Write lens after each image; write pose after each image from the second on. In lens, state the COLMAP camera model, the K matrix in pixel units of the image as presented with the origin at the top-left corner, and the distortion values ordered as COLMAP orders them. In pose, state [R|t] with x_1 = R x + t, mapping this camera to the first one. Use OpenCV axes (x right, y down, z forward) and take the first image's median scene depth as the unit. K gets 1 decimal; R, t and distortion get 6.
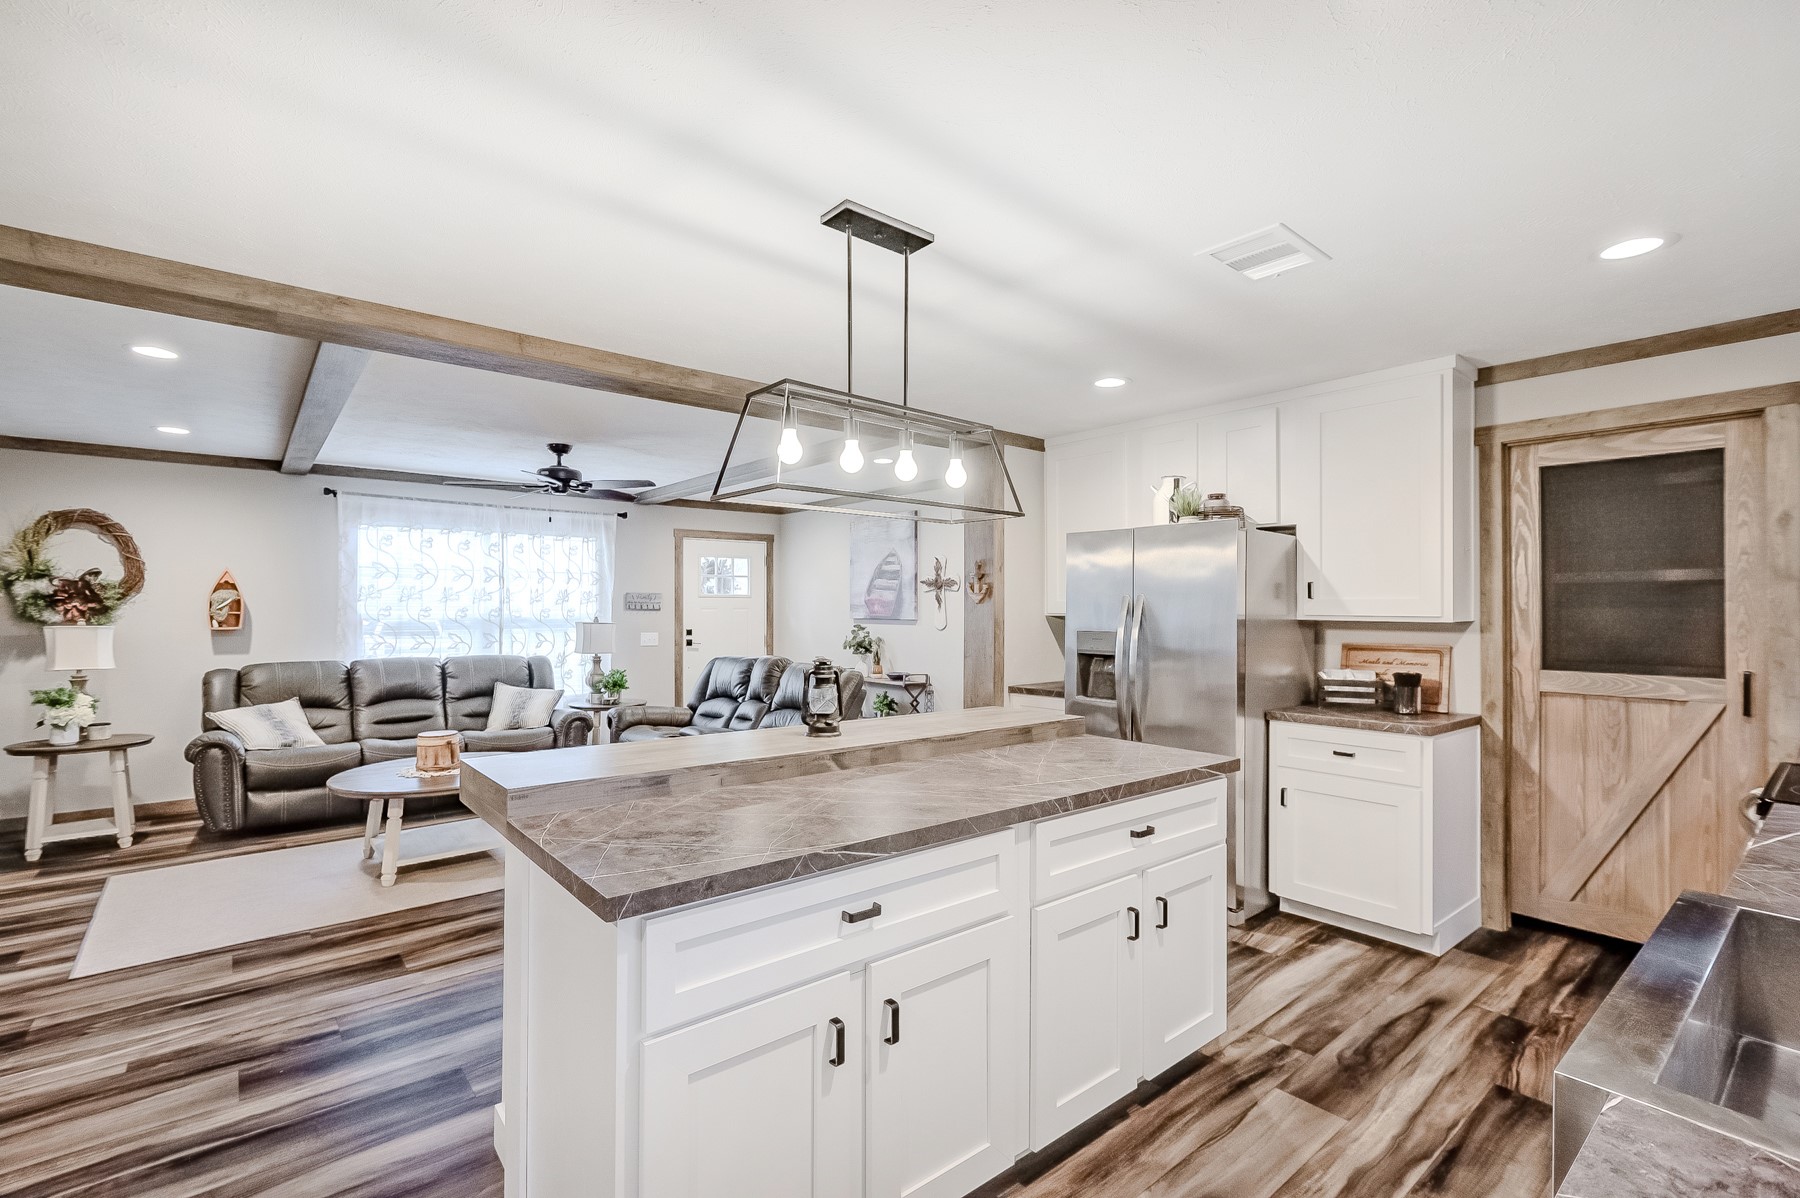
lens RADIAL K [[800.1, 0, 892.7], [0, 800.1, 606.8], [0, 0, 1]] dist [0.009180, -0.000413]
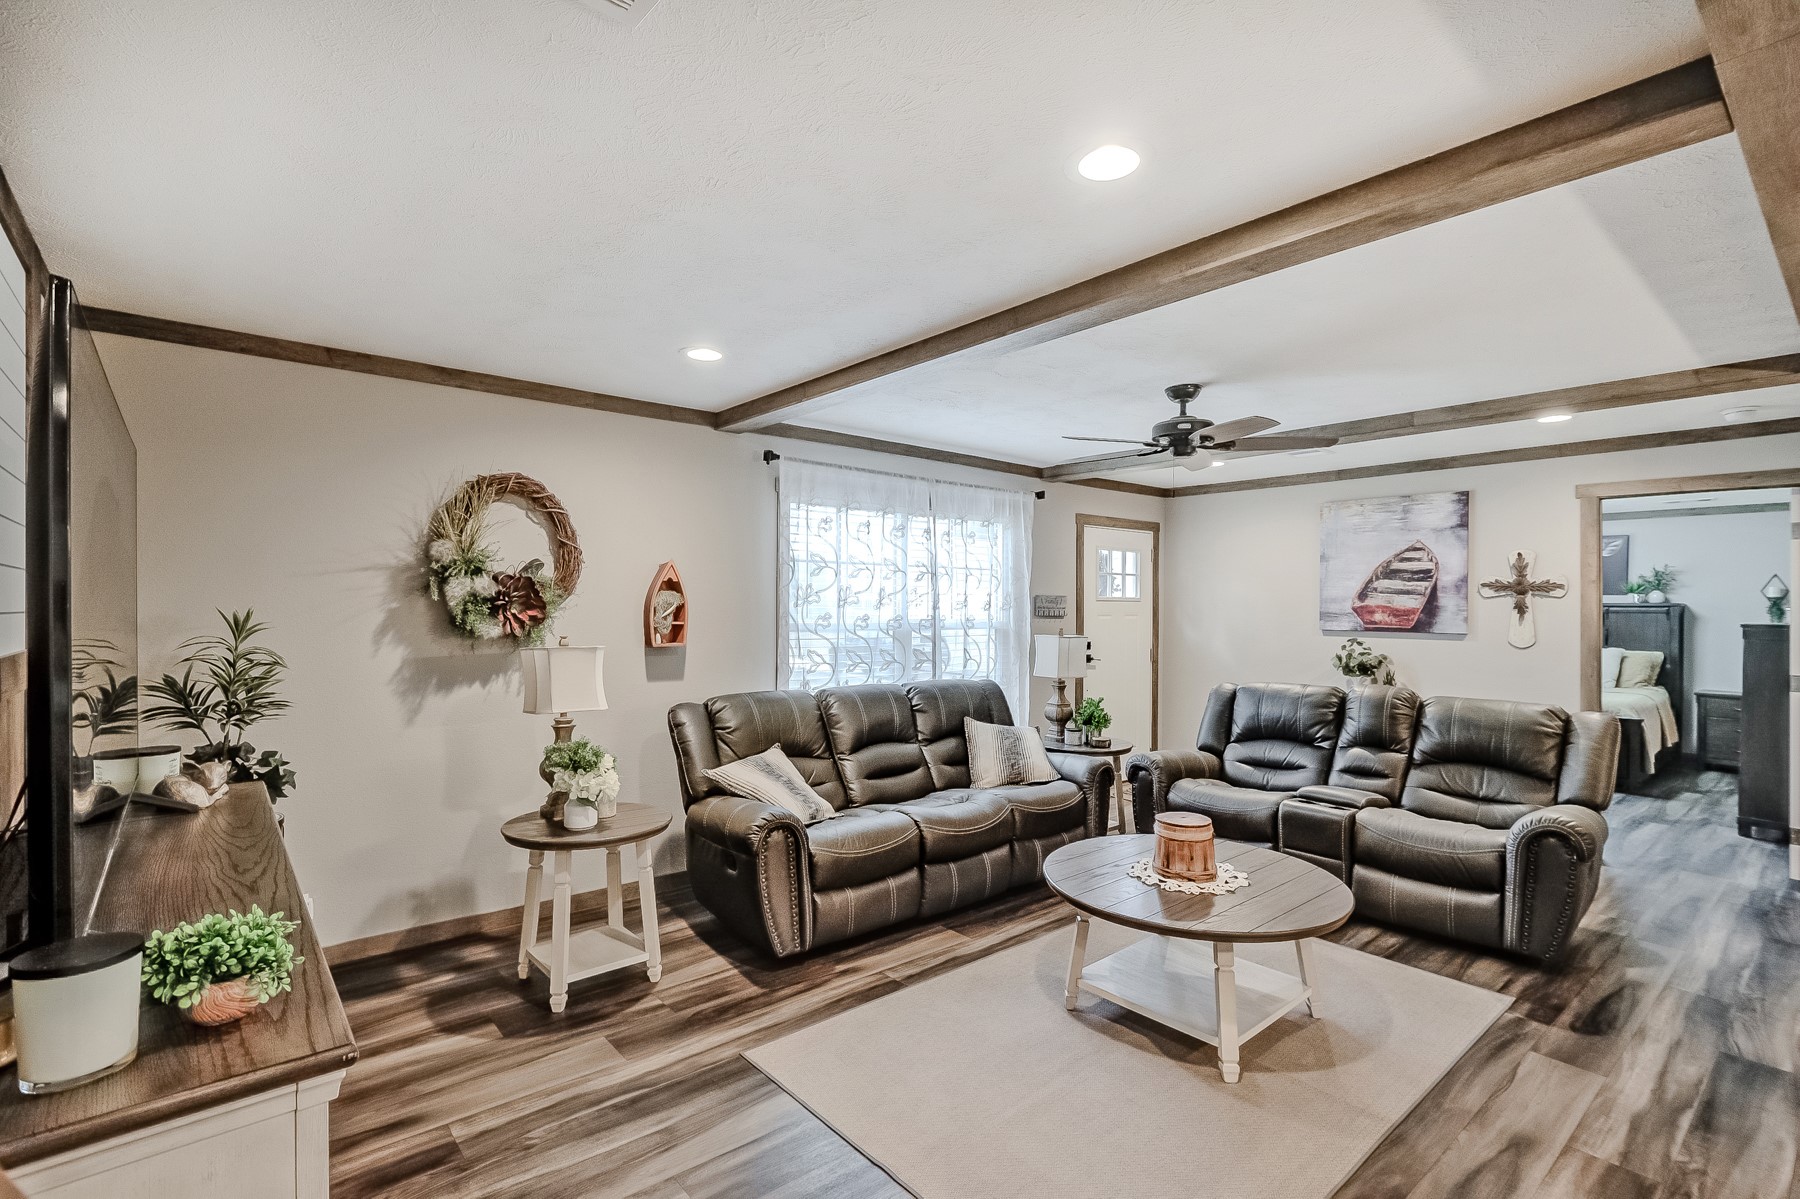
lens RADIAL K [[836.9, 0, 903.4], [0, 836.9, 598.9], [0, 0, 1]] dist [-0.000742, -0.000033]
pose [[0.999685, 0.006329, 0.024270, -0.582829], [-0.006168, 0.999959, -0.006688, -0.009294], [-0.024311, 0.006536, 0.999683, 0.233270]]
